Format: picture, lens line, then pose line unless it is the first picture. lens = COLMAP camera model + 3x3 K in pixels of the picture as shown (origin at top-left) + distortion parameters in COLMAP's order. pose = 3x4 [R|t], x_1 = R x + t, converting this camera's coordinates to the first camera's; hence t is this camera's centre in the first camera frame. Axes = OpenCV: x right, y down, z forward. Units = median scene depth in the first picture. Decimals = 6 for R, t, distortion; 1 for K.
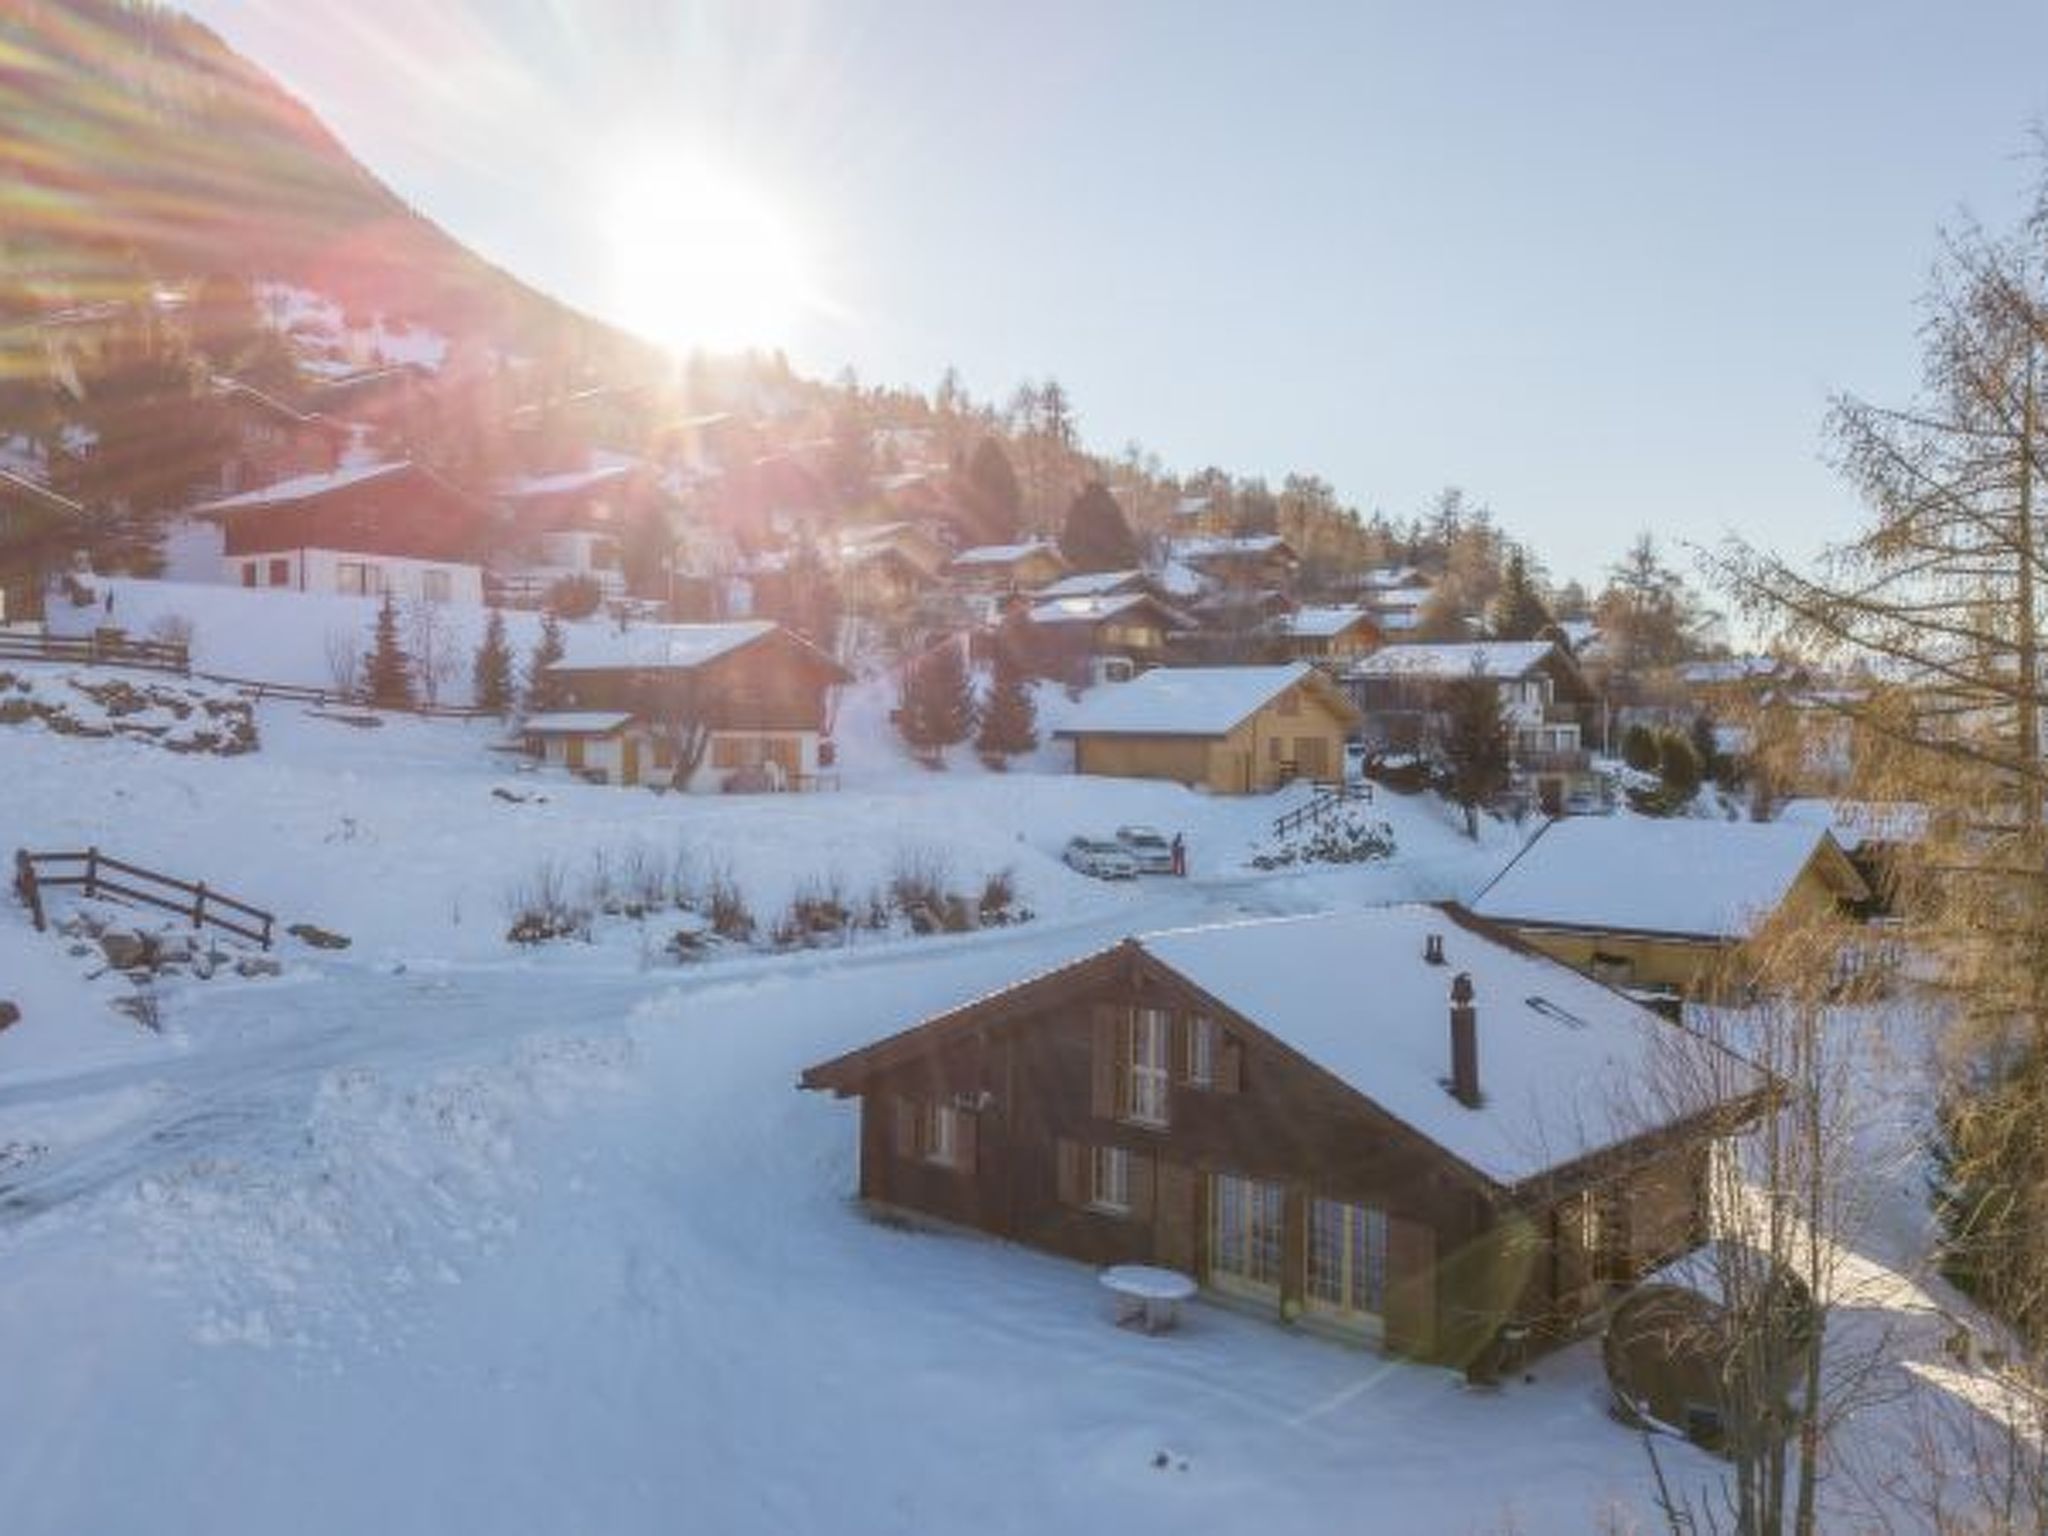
lens RADIAL K [[1689.7, 0, 1007.1], [0, 1689.7, 765.8], [0, 0, 1]] dist [0.033899, -0.038766]
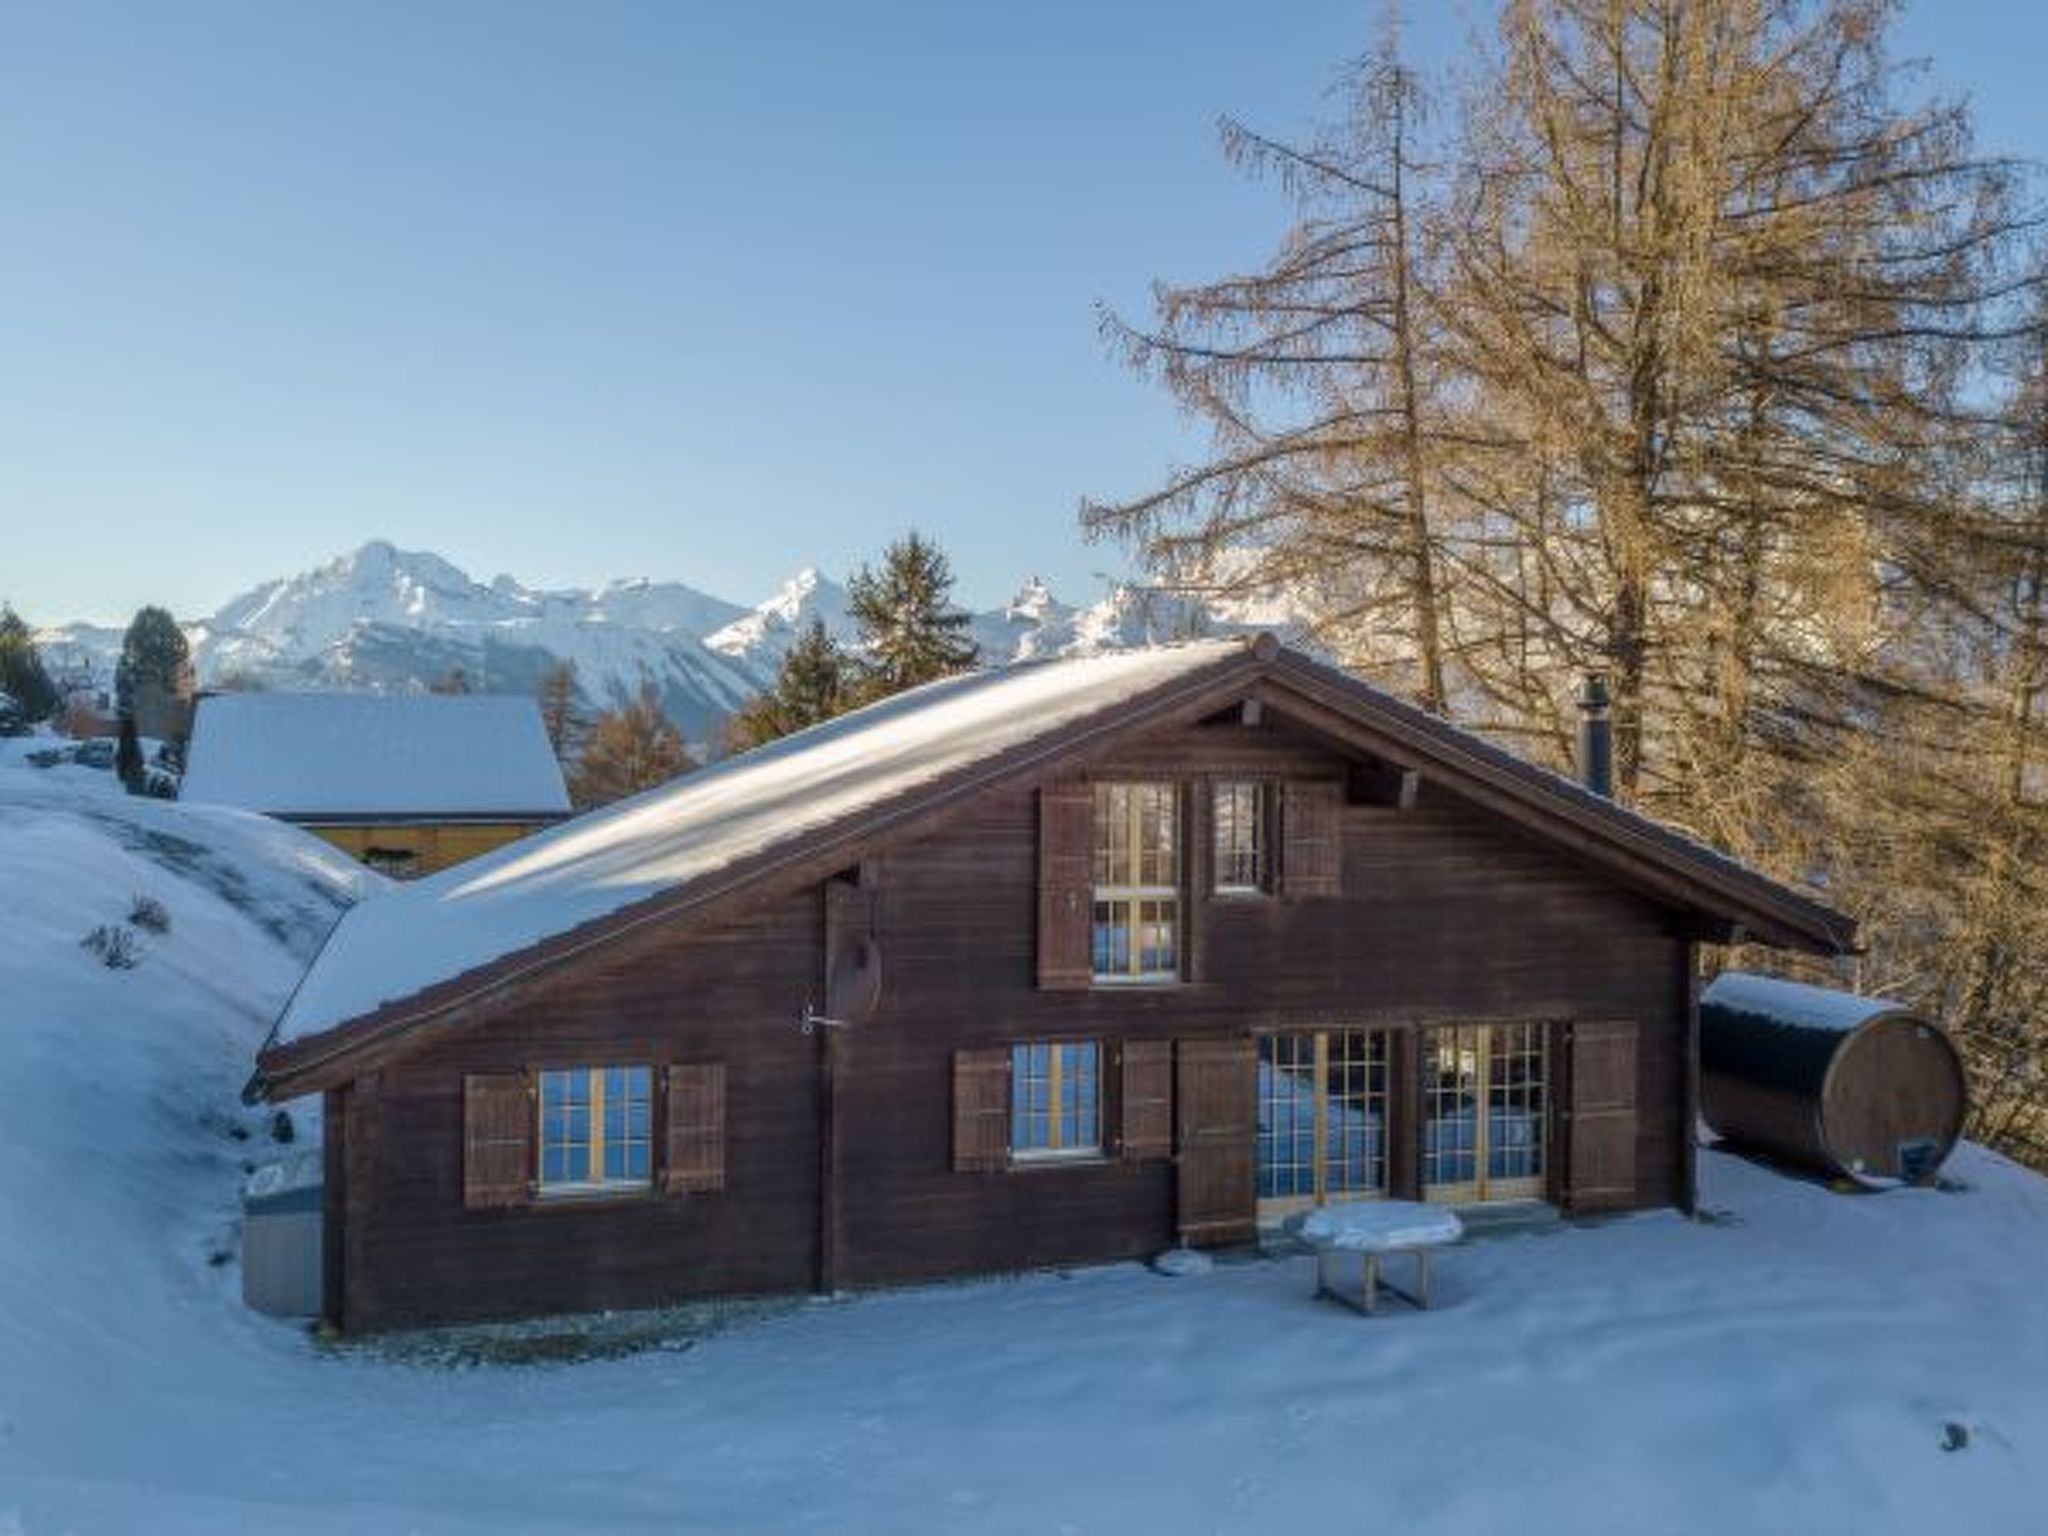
lens RADIAL K [[1689.7, 0, 1021.1], [0, 1689.7, 779.3], [0, 0, 1]] dist [0.033899, -0.038766]
pose [[0.465280, -0.028996, 0.884689, -0.473512], [0.011863, 0.999578, 0.026523, 0.141798], [-0.885084, -0.001846, 0.465427, 0.854959]]
